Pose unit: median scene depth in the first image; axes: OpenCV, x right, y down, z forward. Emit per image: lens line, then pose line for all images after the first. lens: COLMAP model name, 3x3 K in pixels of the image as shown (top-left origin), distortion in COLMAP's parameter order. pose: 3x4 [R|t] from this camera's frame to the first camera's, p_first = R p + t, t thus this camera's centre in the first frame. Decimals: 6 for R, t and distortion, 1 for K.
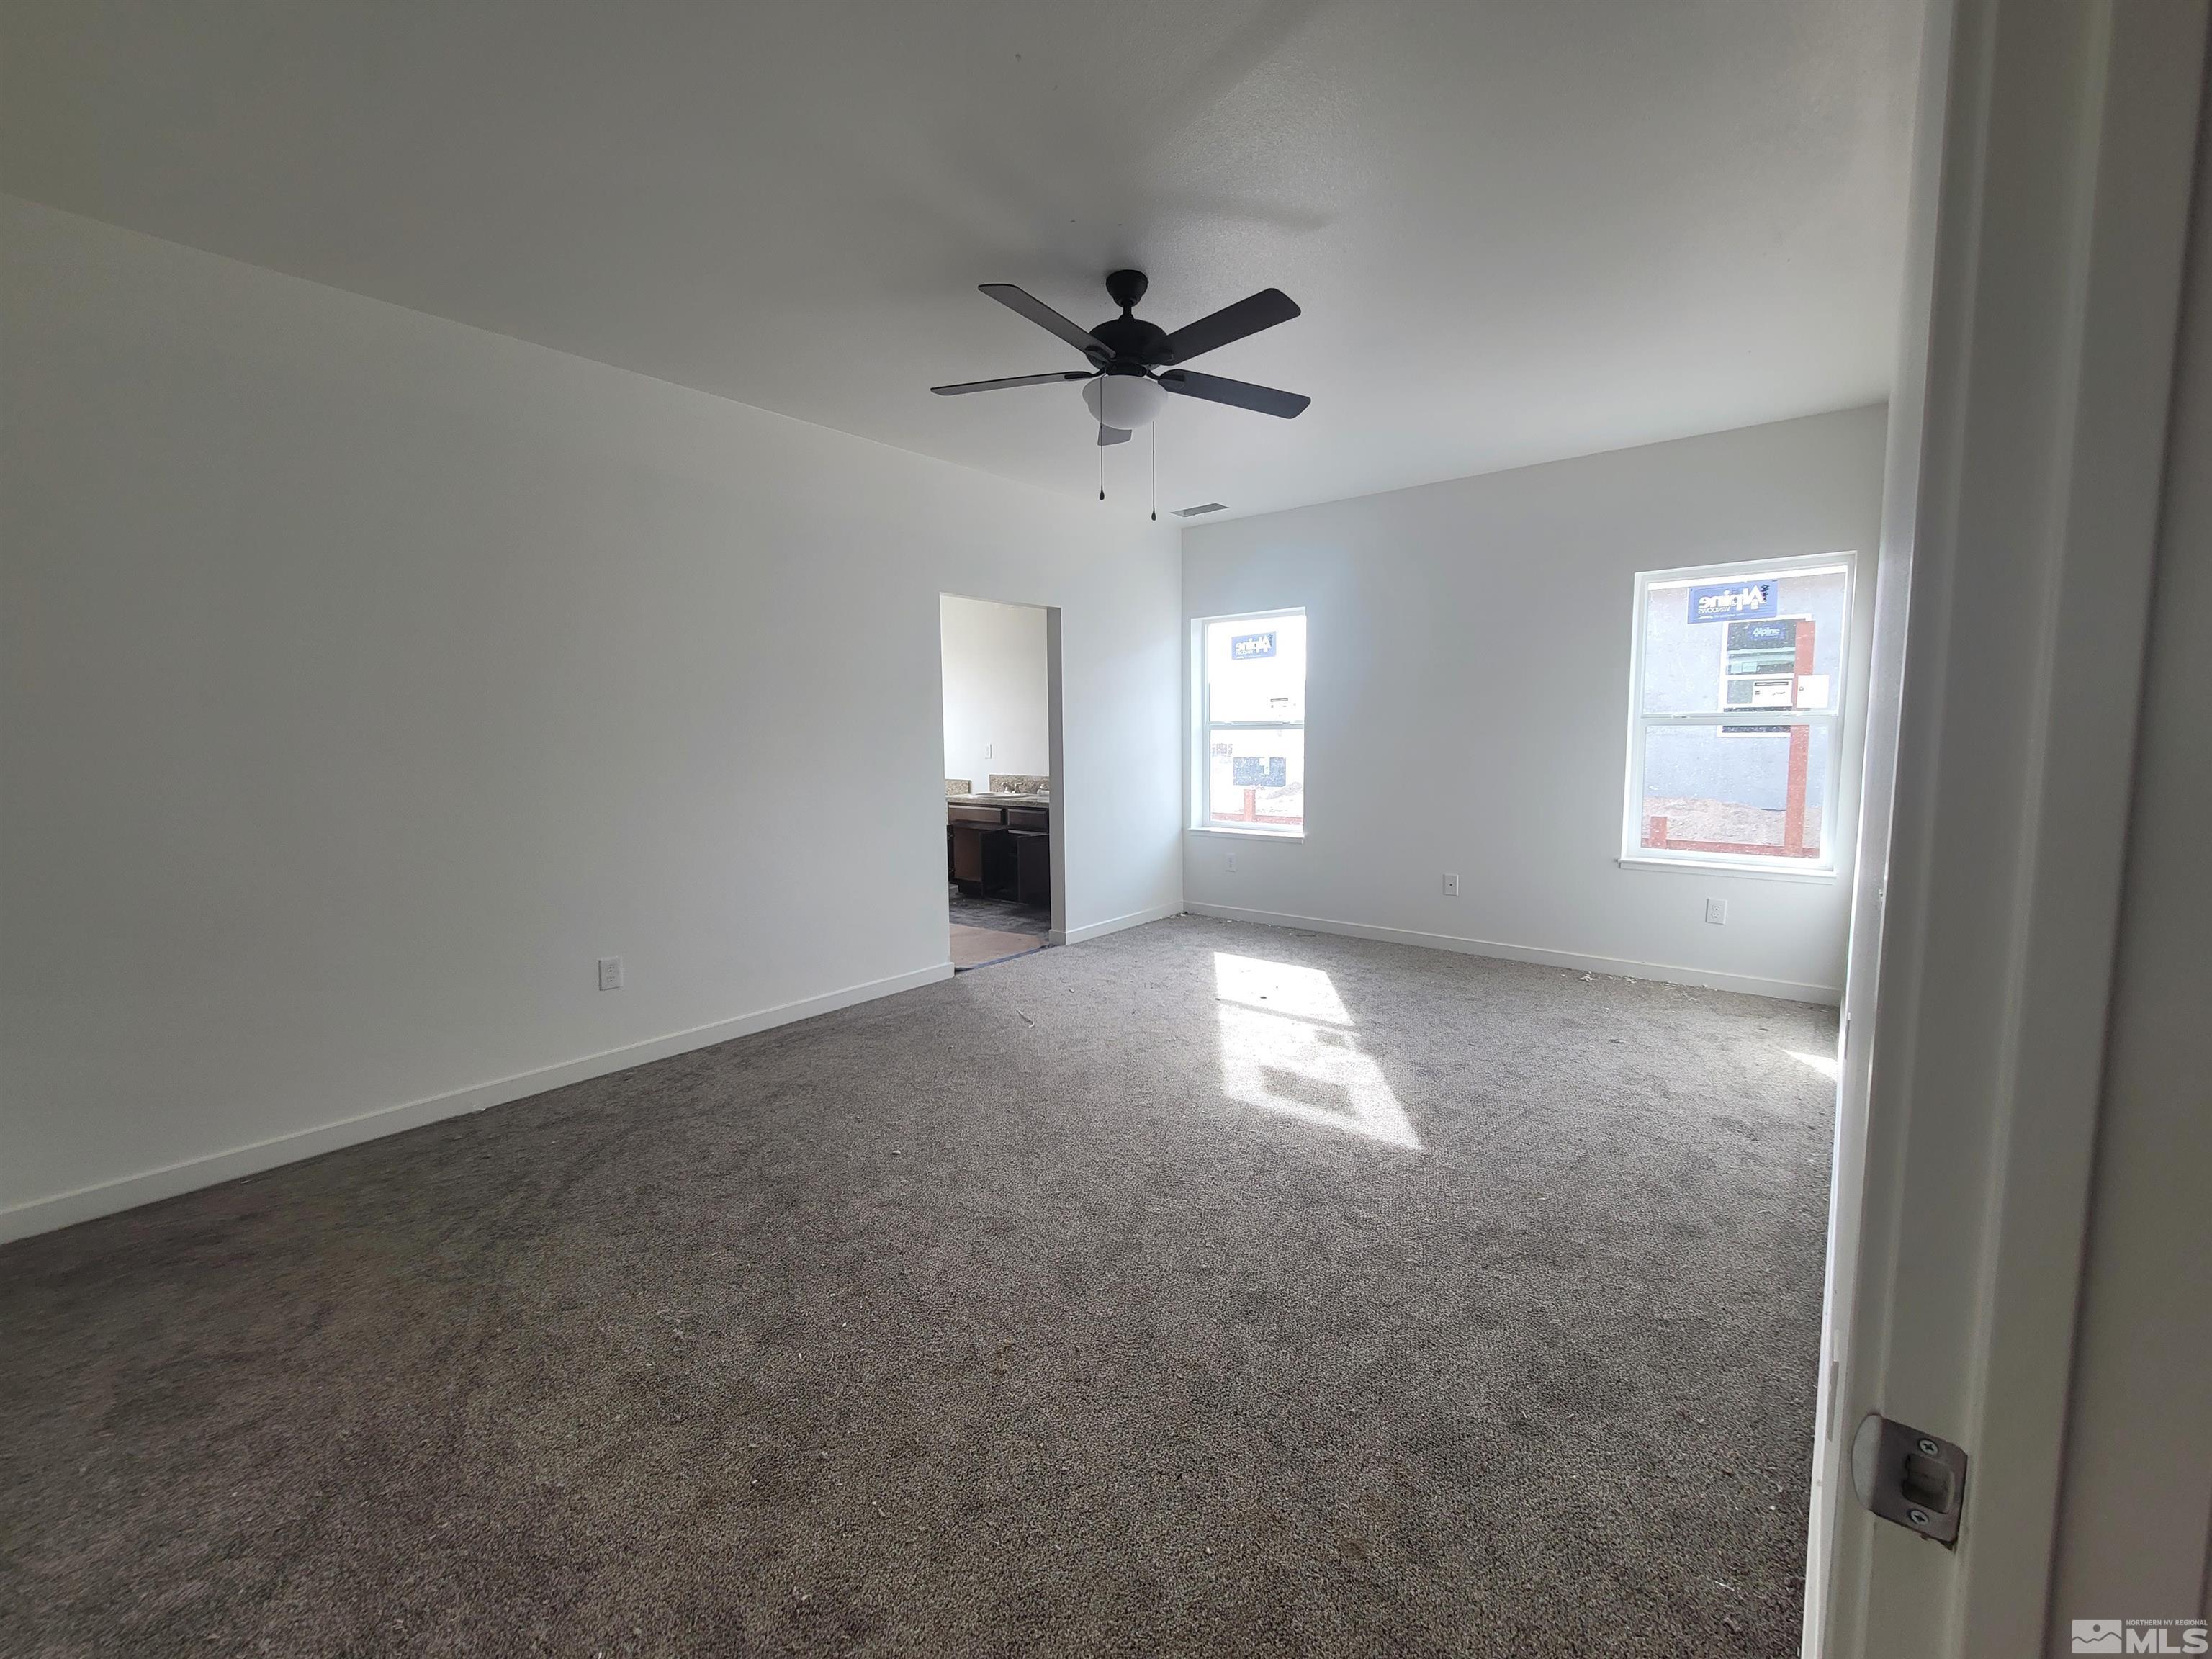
lens RADIAL K [[904.7, 0, 1106.0], [0, 904.7, 829.5], [0, 0, 1]] dist [-0.073684, 0.031407]
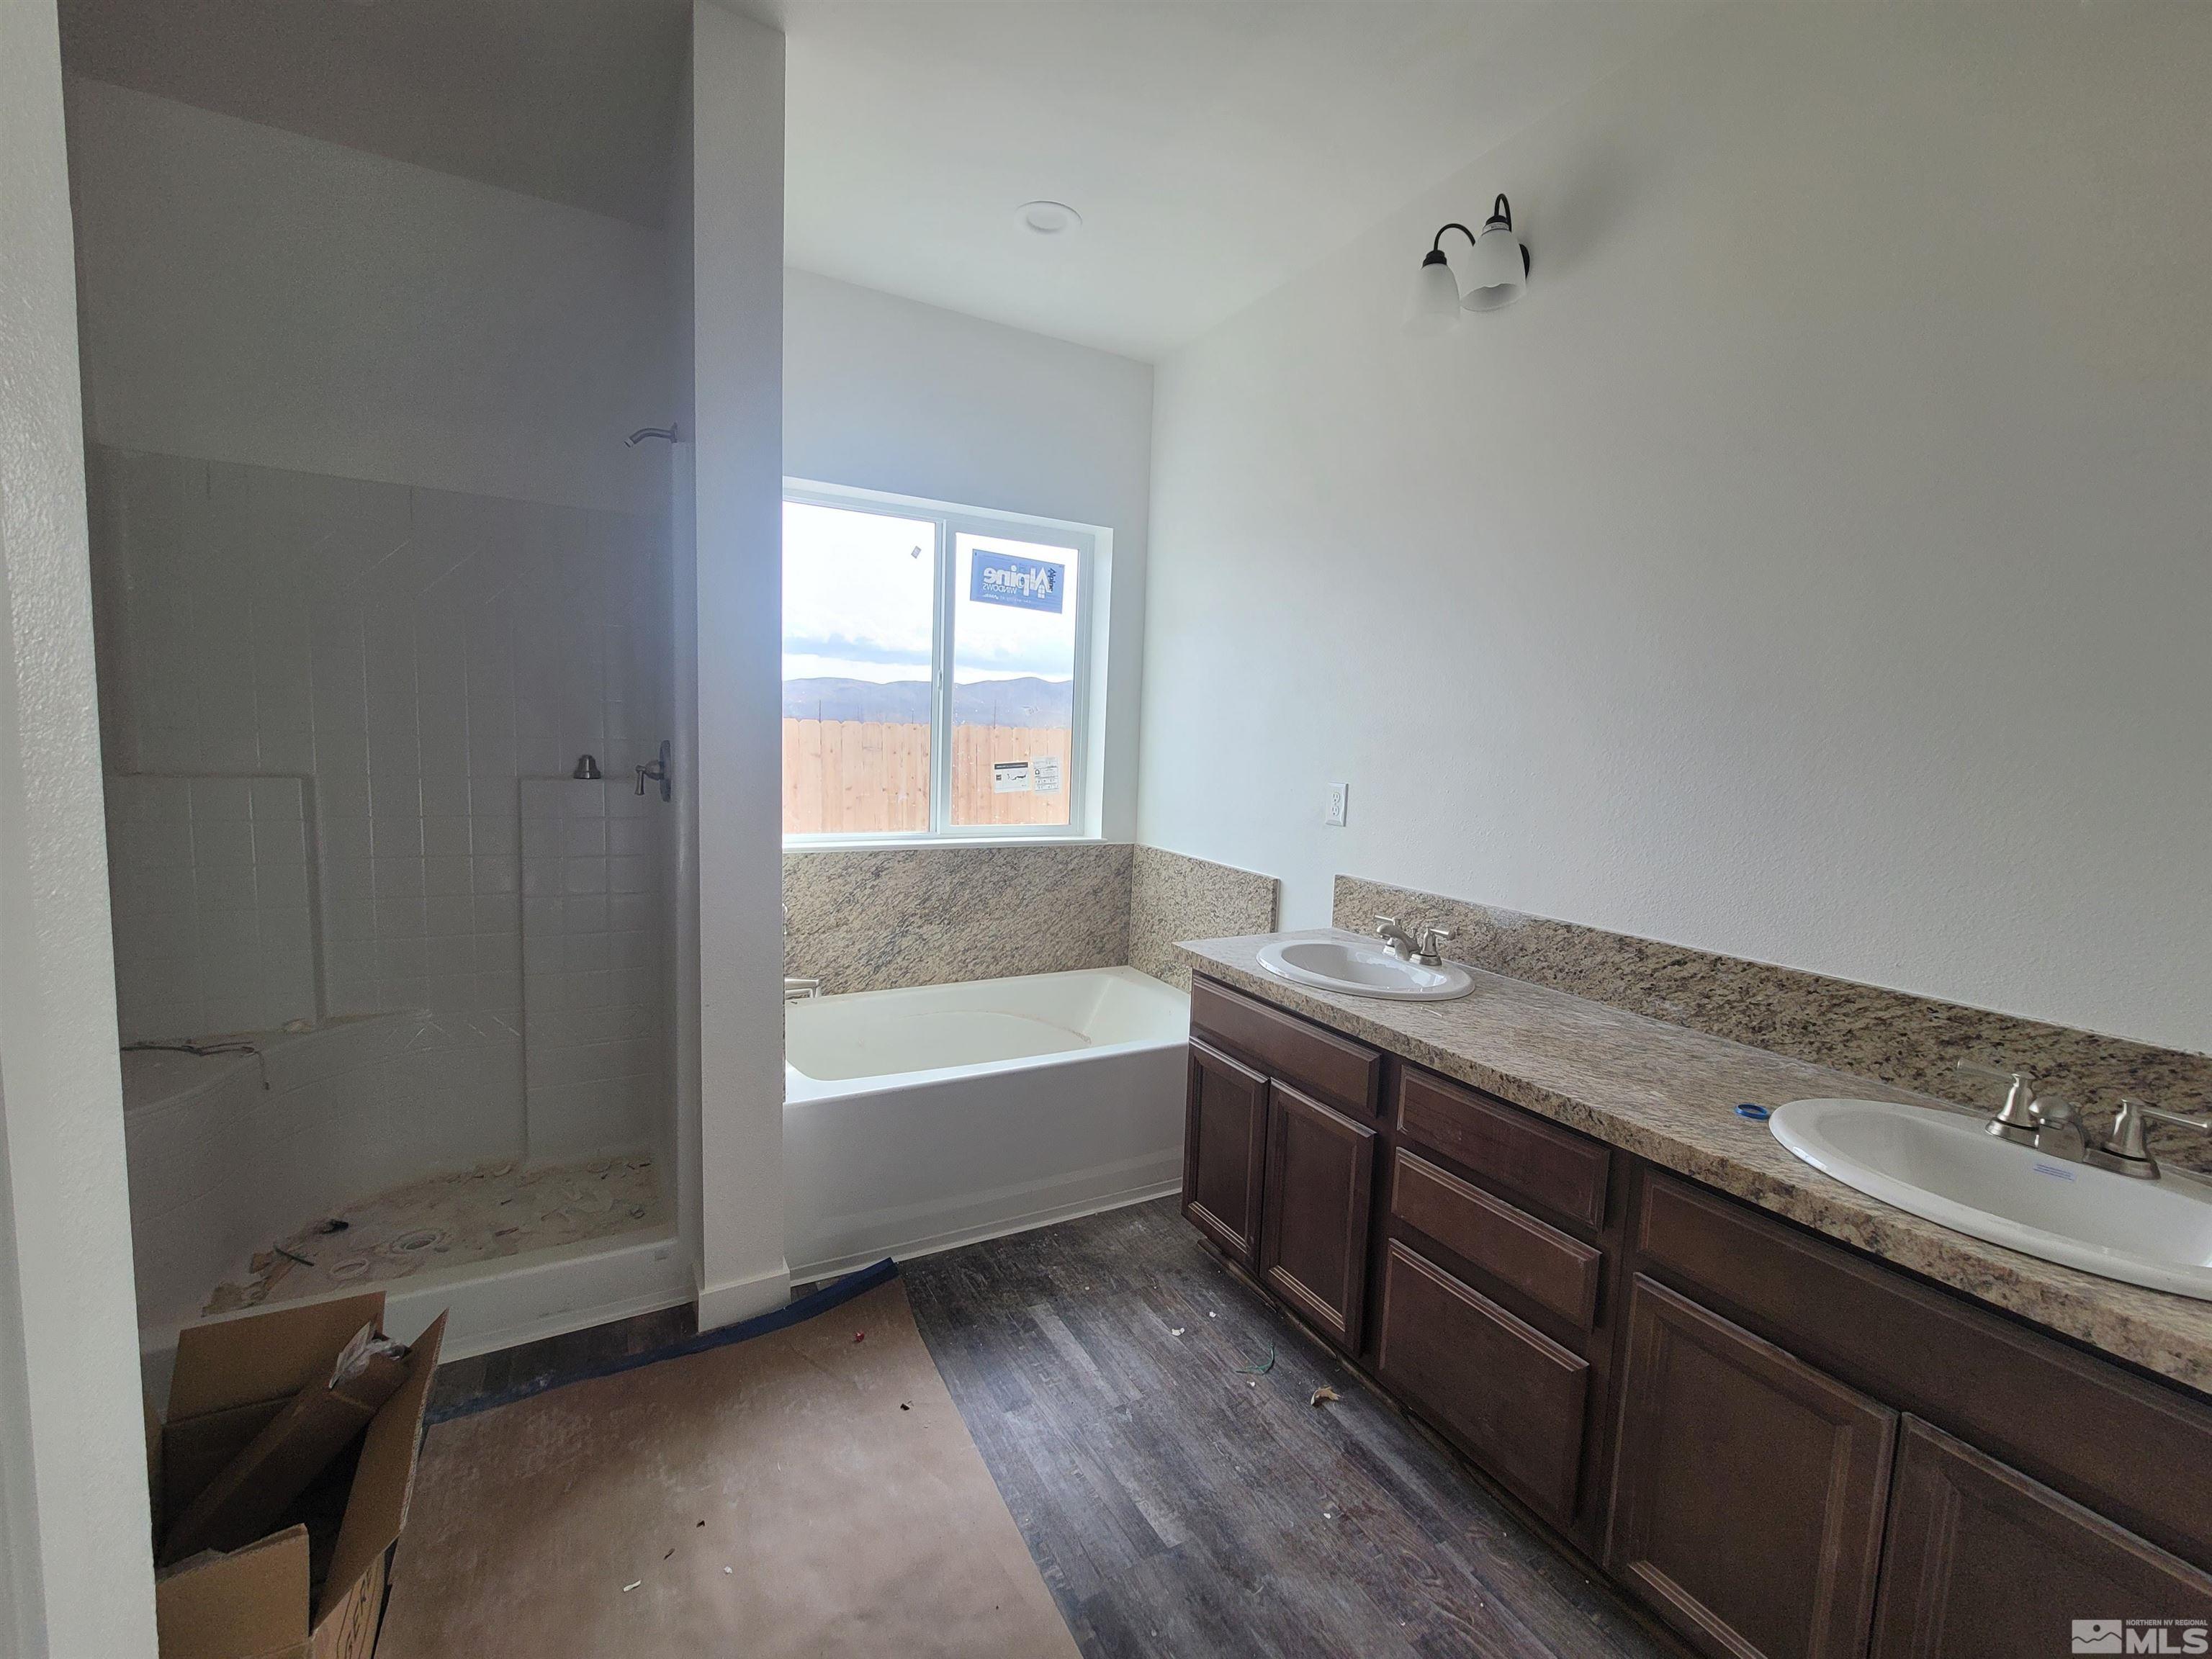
lens RADIAL K [[904.7, 0, 1106.0], [0, 904.7, 829.5], [0, 0, 1]] dist [-0.073684, 0.031407]
pose [[0.926811, 0.075579, -0.367844, -0.091494], [-0.078158, 0.996910, 0.007906, -0.075563], [0.367305, 0.021422, 0.929854, 0.692622]]
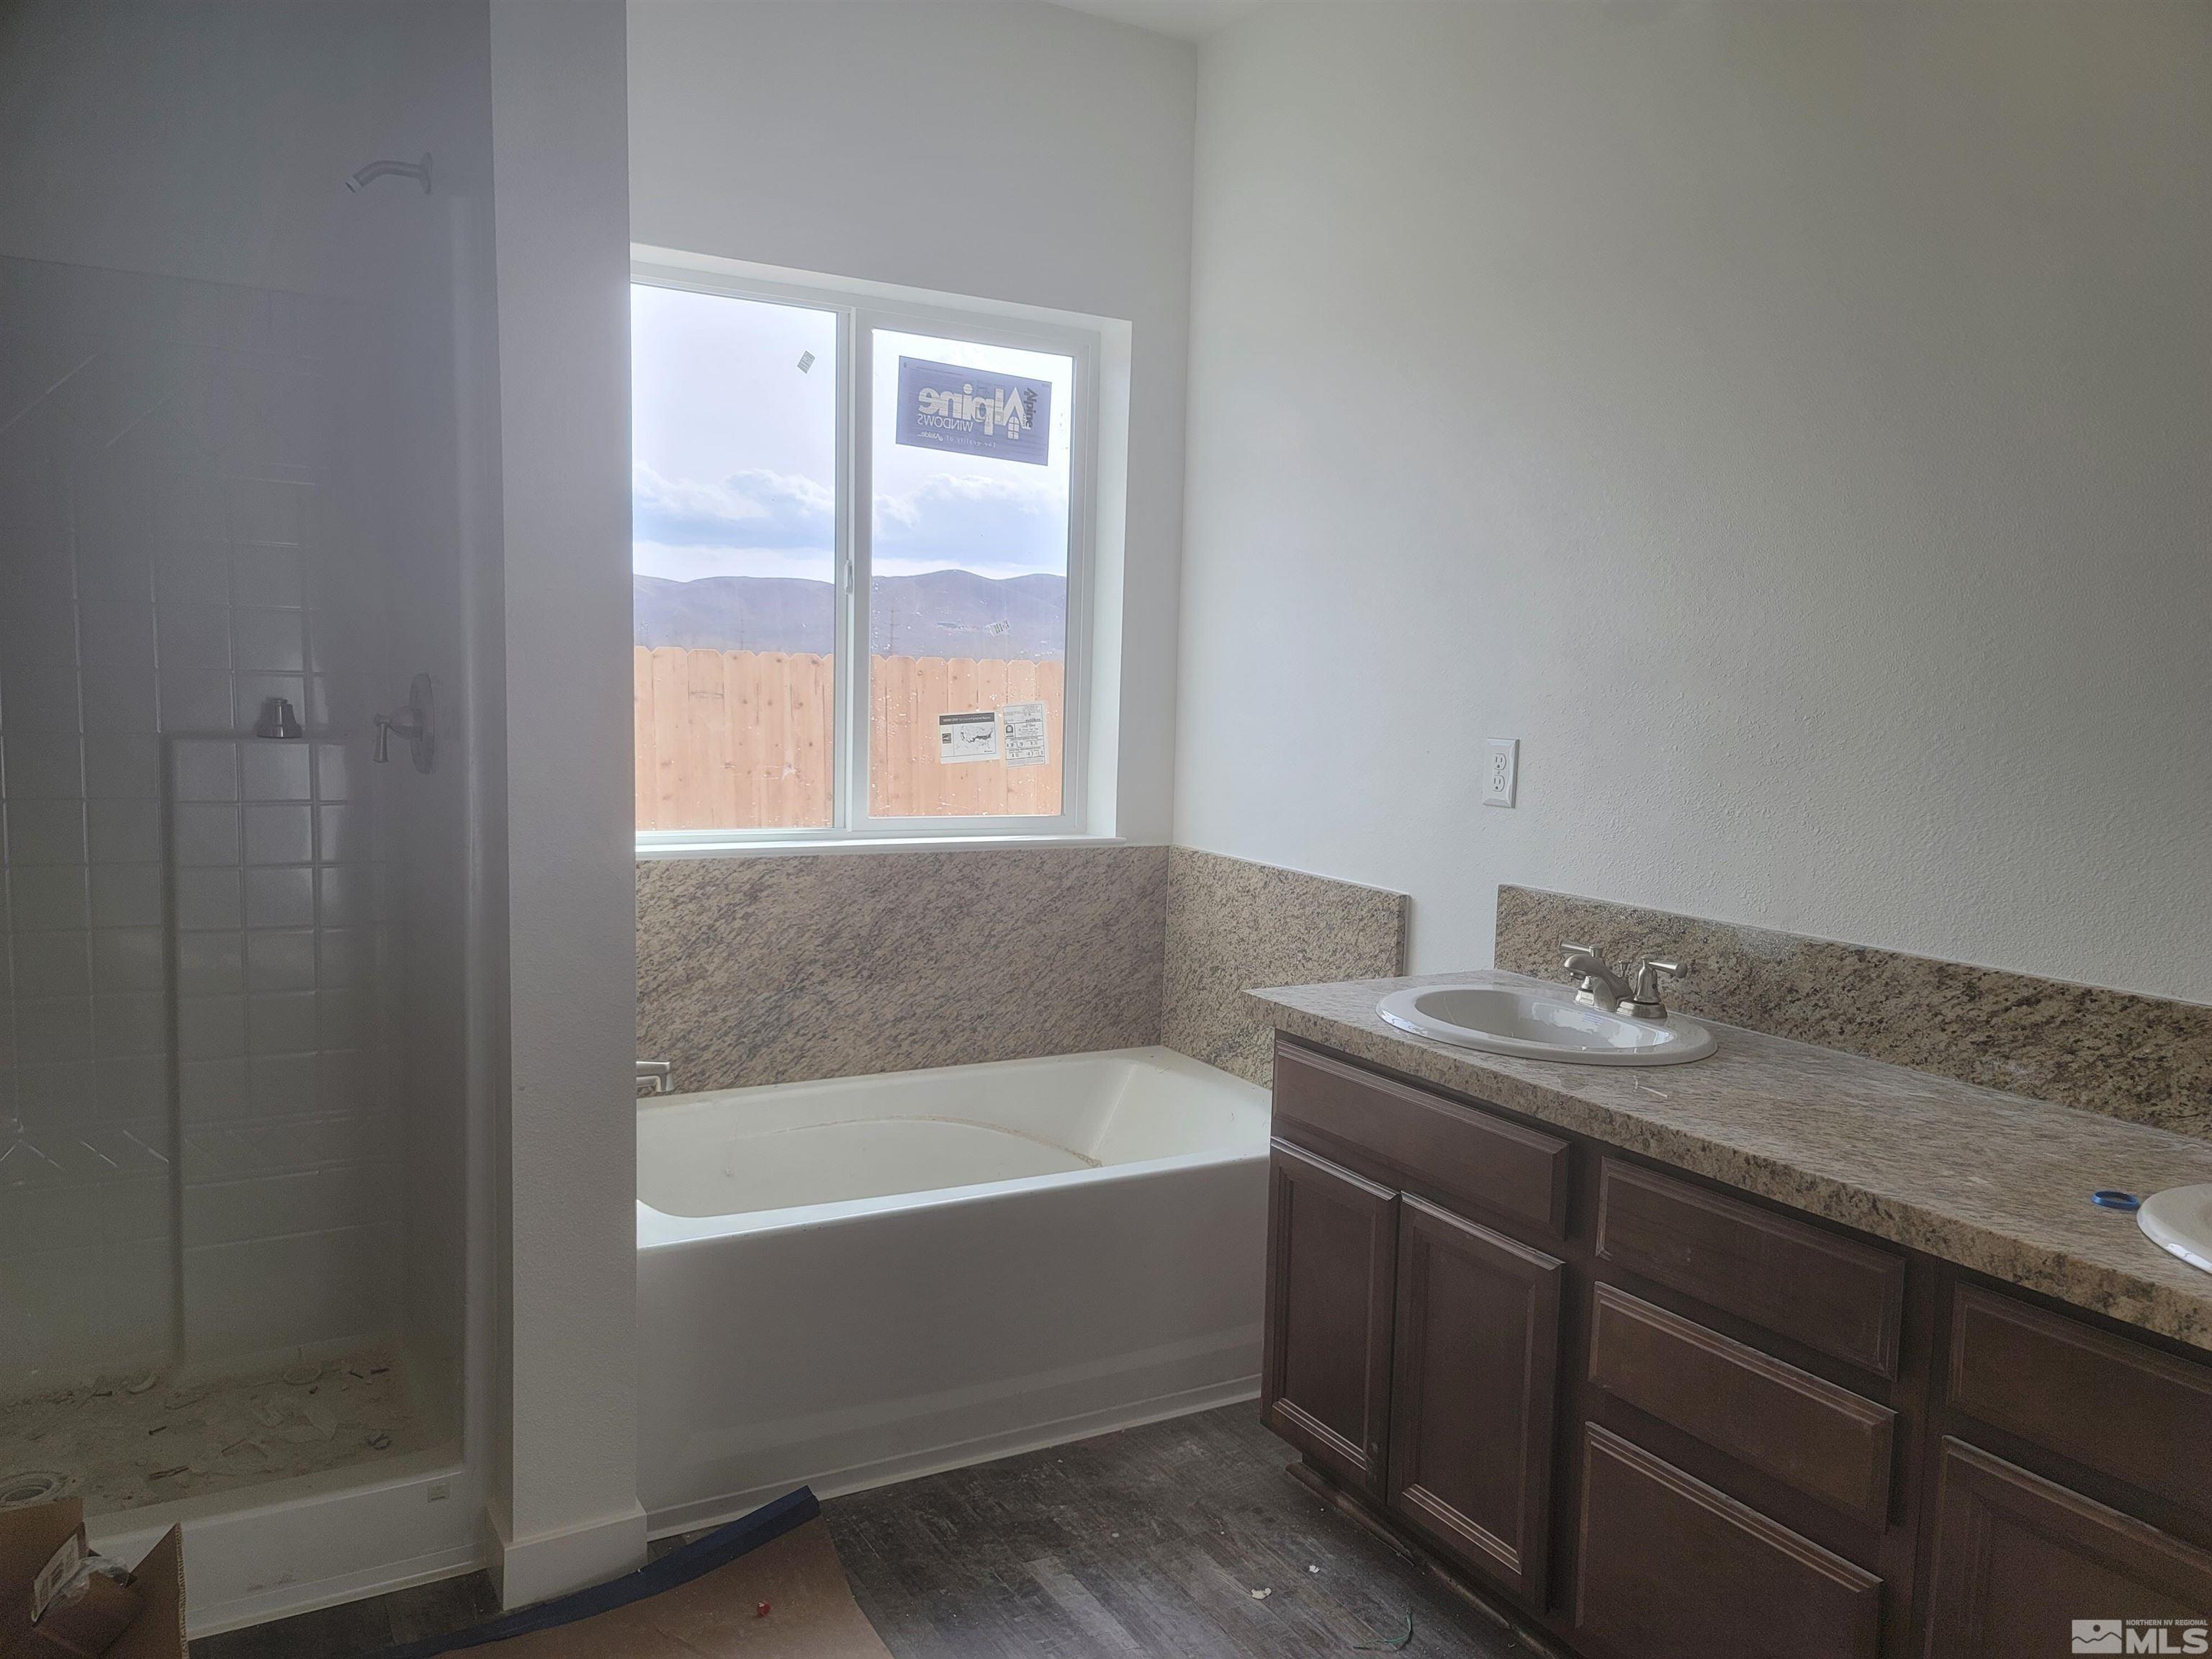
lens RADIAL K [[1627.3, 0, 1116.6], [0, 1627.3, 874.3], [0, 0, 1]] dist [-0.000145, -0.003001]
pose [[0.933569, 0.076013, -0.350245, -0.085025], [-0.071866, 0.997105, 0.024843, -0.068573], [0.351119, 0.001978, 0.936329, 0.649285]]
